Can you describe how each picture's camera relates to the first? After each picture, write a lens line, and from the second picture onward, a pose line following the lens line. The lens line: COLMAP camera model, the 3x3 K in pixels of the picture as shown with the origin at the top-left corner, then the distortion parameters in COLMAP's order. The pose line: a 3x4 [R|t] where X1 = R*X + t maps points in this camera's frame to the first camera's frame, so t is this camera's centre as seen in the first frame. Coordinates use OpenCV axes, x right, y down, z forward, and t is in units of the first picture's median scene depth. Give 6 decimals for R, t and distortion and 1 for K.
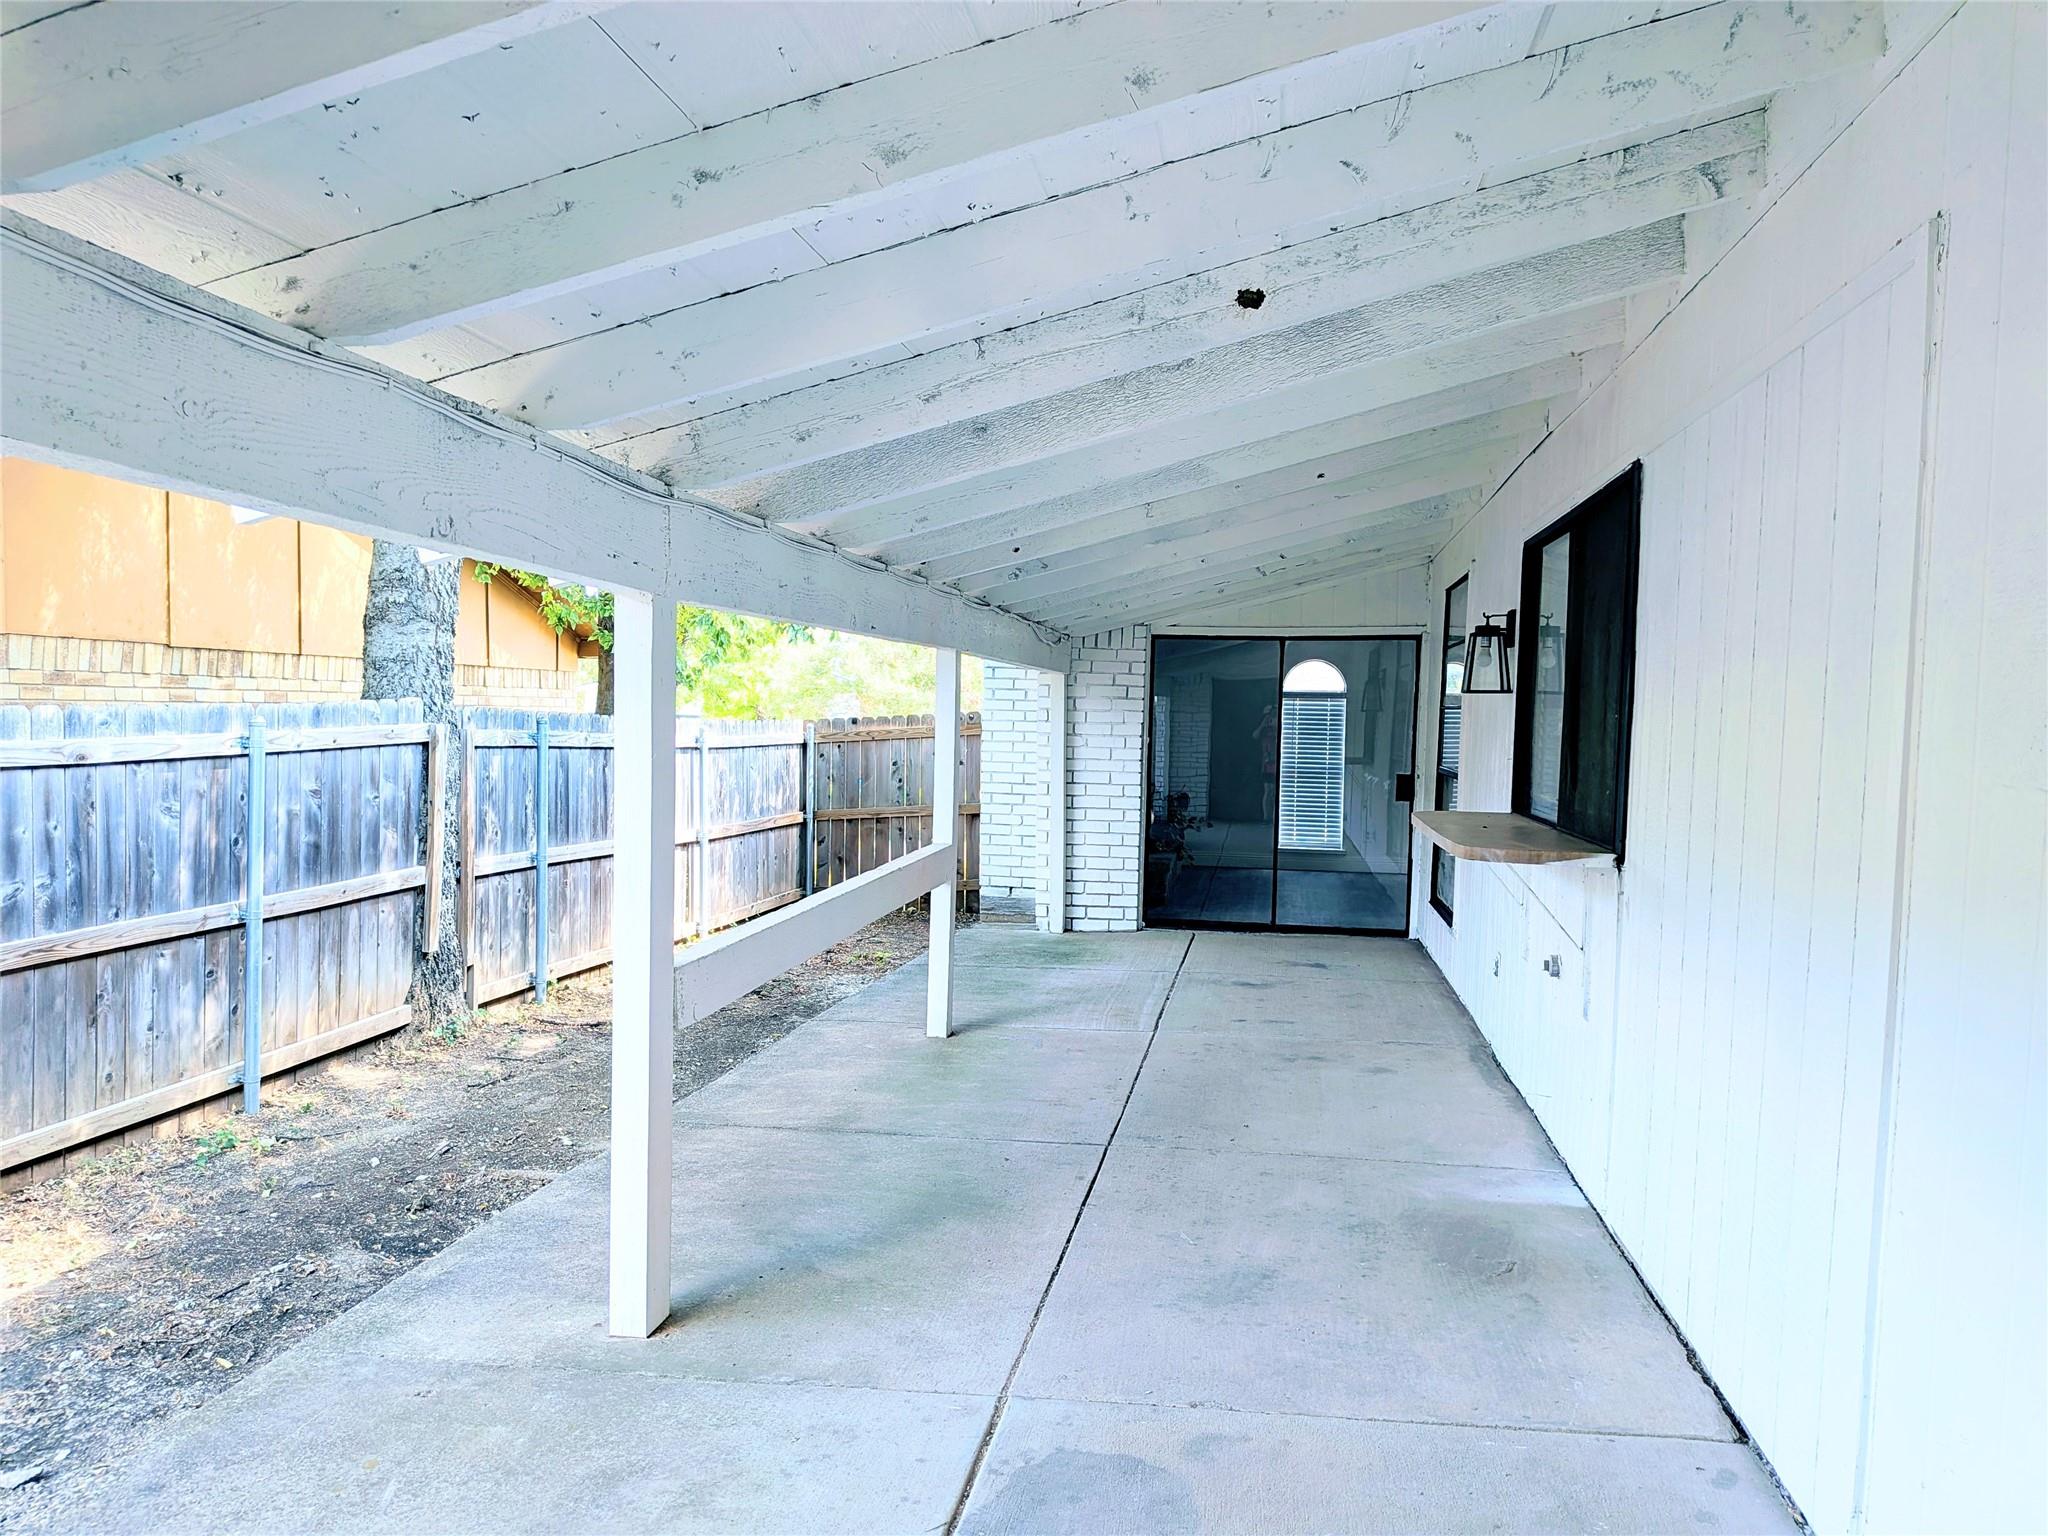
lens RADIAL K [[1473.6, 0, 1028.8], [0, 1473.6, 783.3], [0, 0, 1]] dist [0.029693, -0.058601]
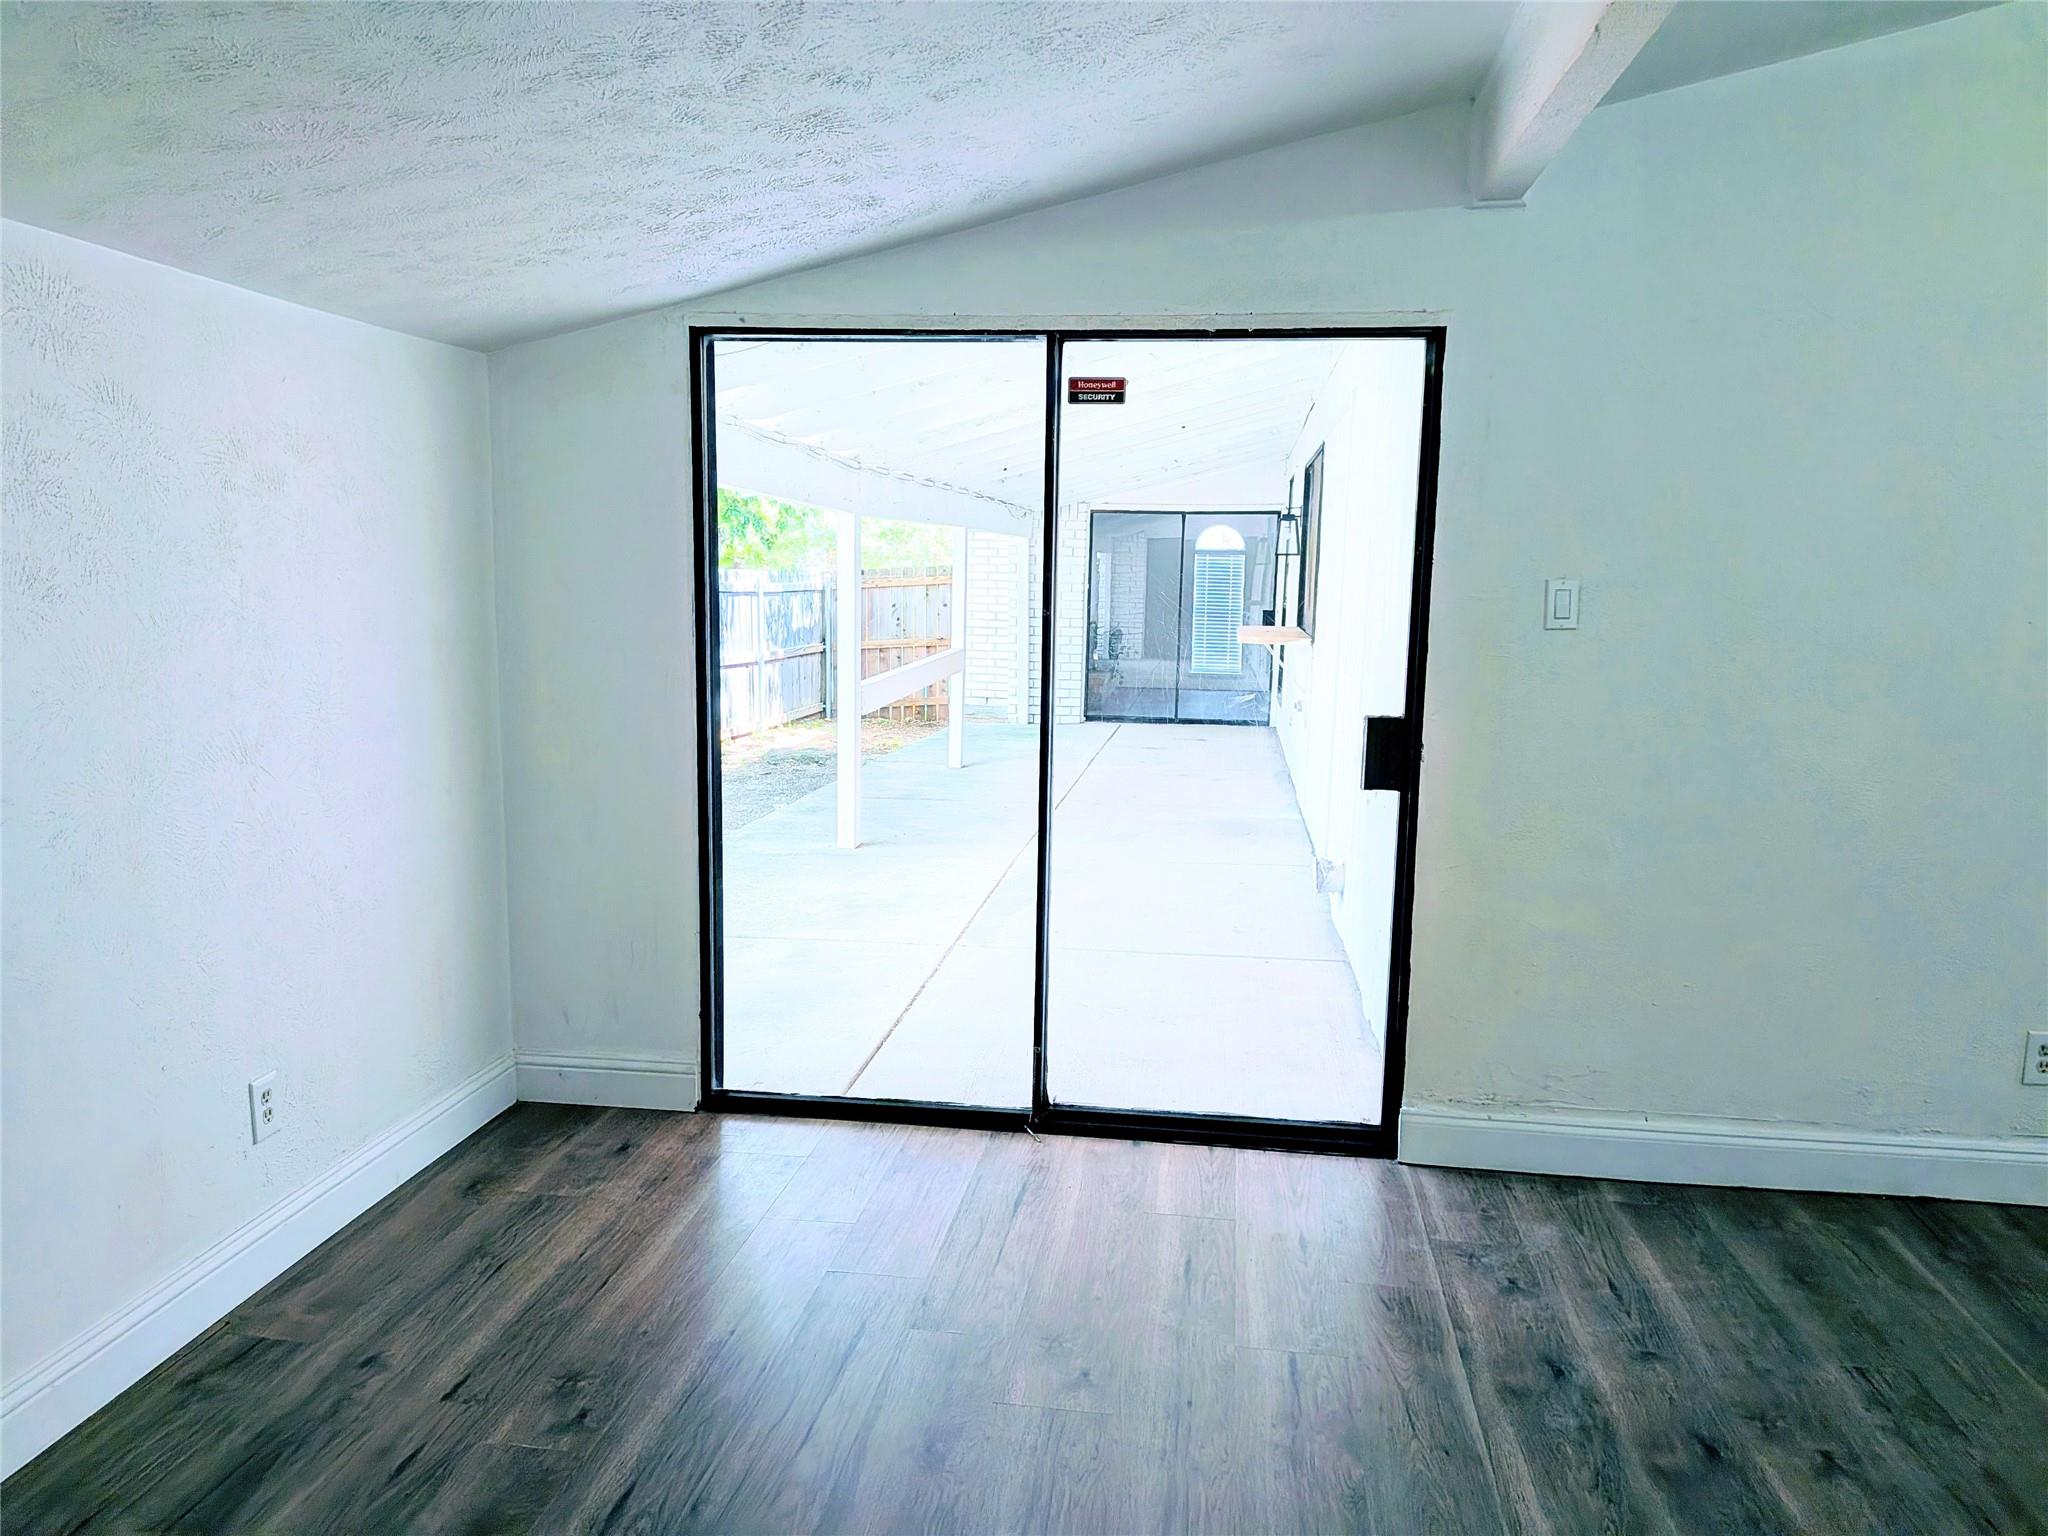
lens RADIAL K [[1473.6, 0, 1038.7], [0, 1473.6, 776.6], [0, 0, 1]] dist [0.029693, -0.058601]
pose [[0.999188, -0.005171, 0.039962, -0.017926], [0.001351, 0.995473, 0.095032, 0.013949], [-0.040273, -0.094901, 0.994672, -0.324310]]
